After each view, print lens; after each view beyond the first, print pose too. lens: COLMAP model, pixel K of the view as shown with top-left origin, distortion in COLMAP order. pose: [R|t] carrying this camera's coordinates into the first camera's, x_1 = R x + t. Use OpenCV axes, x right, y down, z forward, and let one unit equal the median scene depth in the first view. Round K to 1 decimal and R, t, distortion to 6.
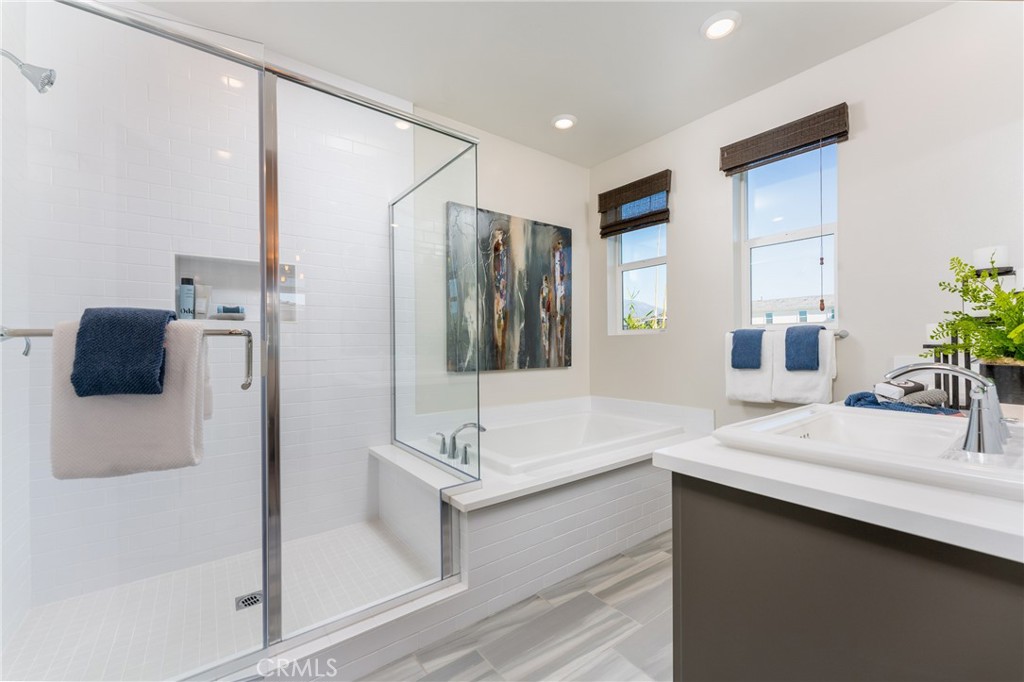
lens RADIAL K [[411.8, 0, 511.8], [0, 411.8, 342.5], [0, 0, 1]] dist [0.000283, 0.000299]
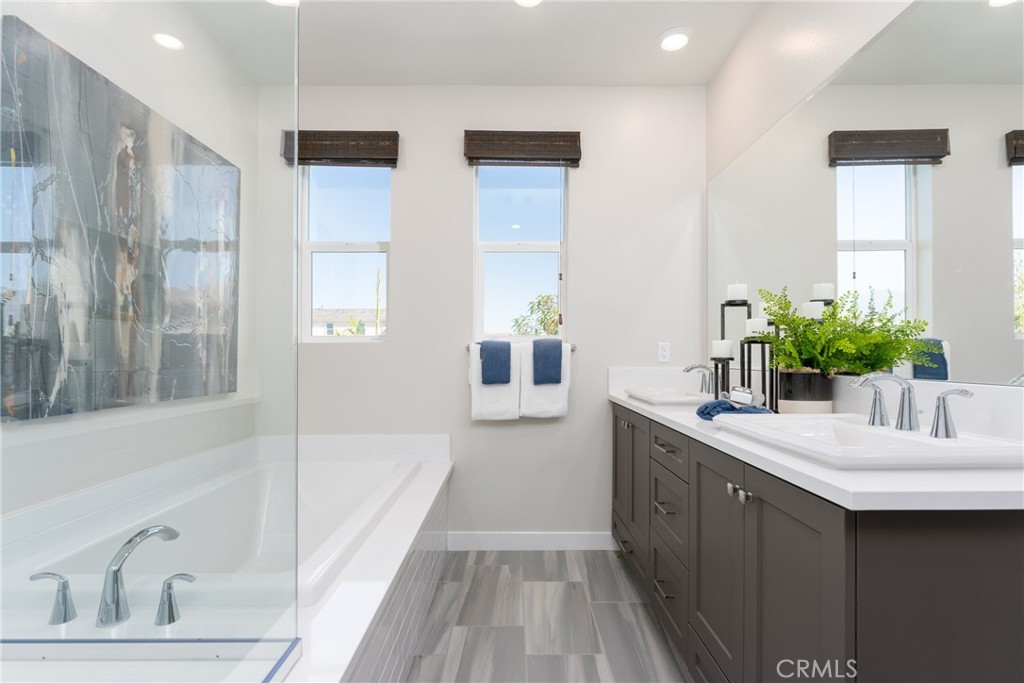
lens RADIAL K [[485.2, 0, 512.3], [0, 485.2, 355.5], [0, 0, 1]] dist [-0.013668, -0.000210]
pose [[0.601426, 0.008147, 0.798887, -0.213110], [-0.006583, 0.999965, -0.005241, 0.005045], [-0.798902, -0.002107, 0.601458, 0.273783]]
